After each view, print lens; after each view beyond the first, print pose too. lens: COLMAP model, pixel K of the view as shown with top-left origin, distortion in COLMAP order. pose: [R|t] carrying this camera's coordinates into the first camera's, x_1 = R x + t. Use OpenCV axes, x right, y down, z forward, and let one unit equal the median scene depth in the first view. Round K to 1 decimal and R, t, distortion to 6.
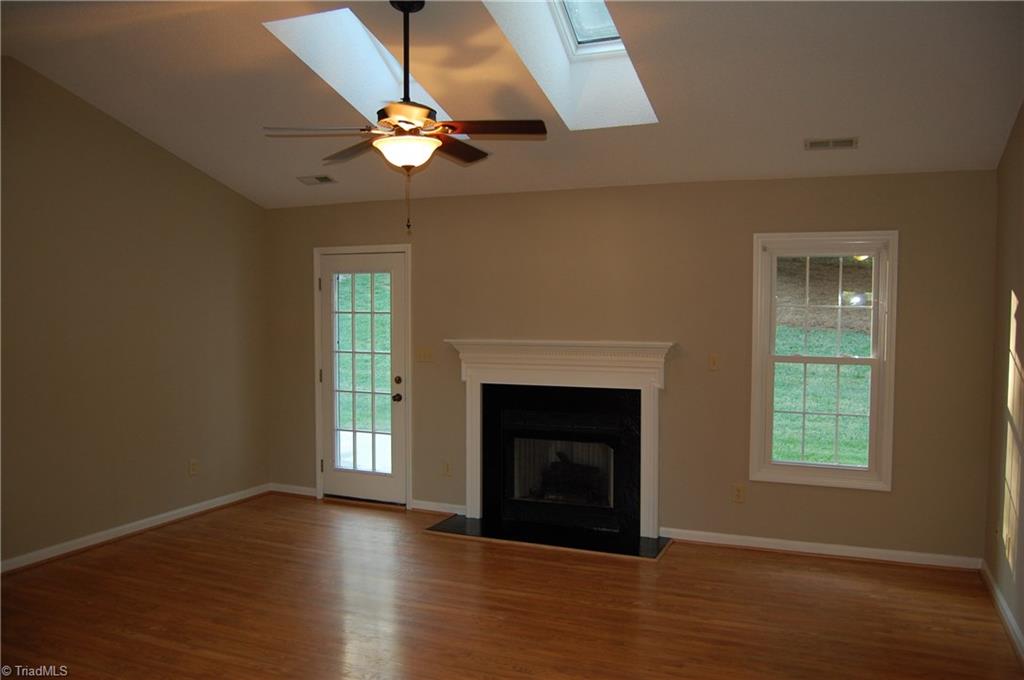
lens RADIAL K [[803.7, 0, 521.3], [0, 803.7, 344.3], [0, 0, 1]] dist [-0.094371, 0.038054]
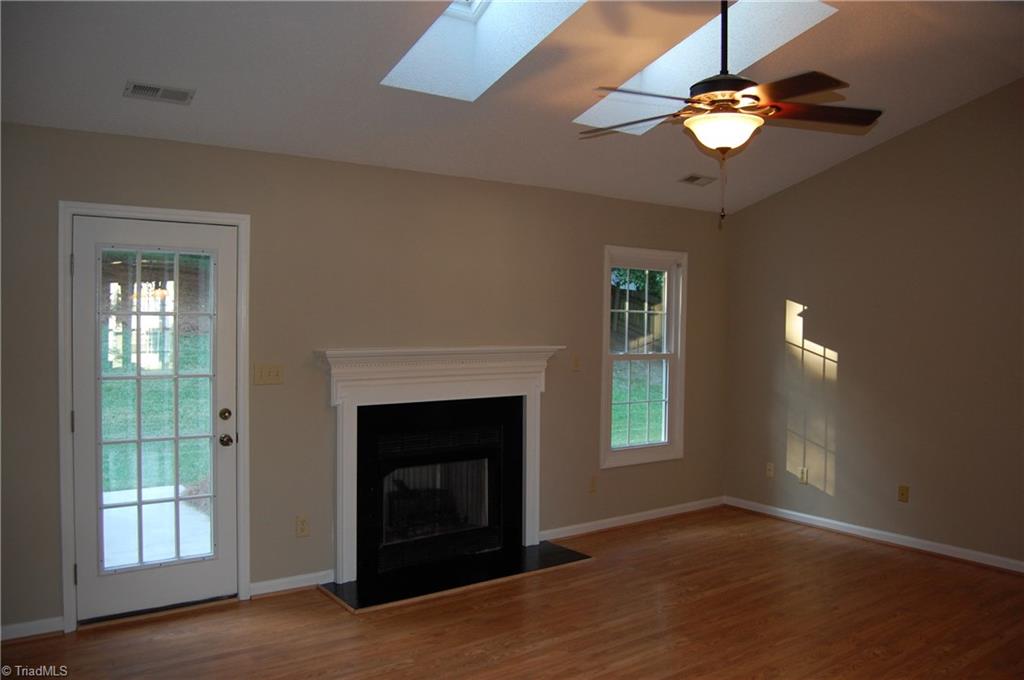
lens RADIAL K [[803.7, 0, 509.8], [0, 803.7, 331.7], [0, 0, 1]] dist [-0.094371, 0.038054]
pose [[0.510000, -0.011863, 0.860092, -0.674154], [0.030119, 0.999538, -0.004073, -0.016705], [-0.859647, 0.027982, 0.510122, 0.499153]]
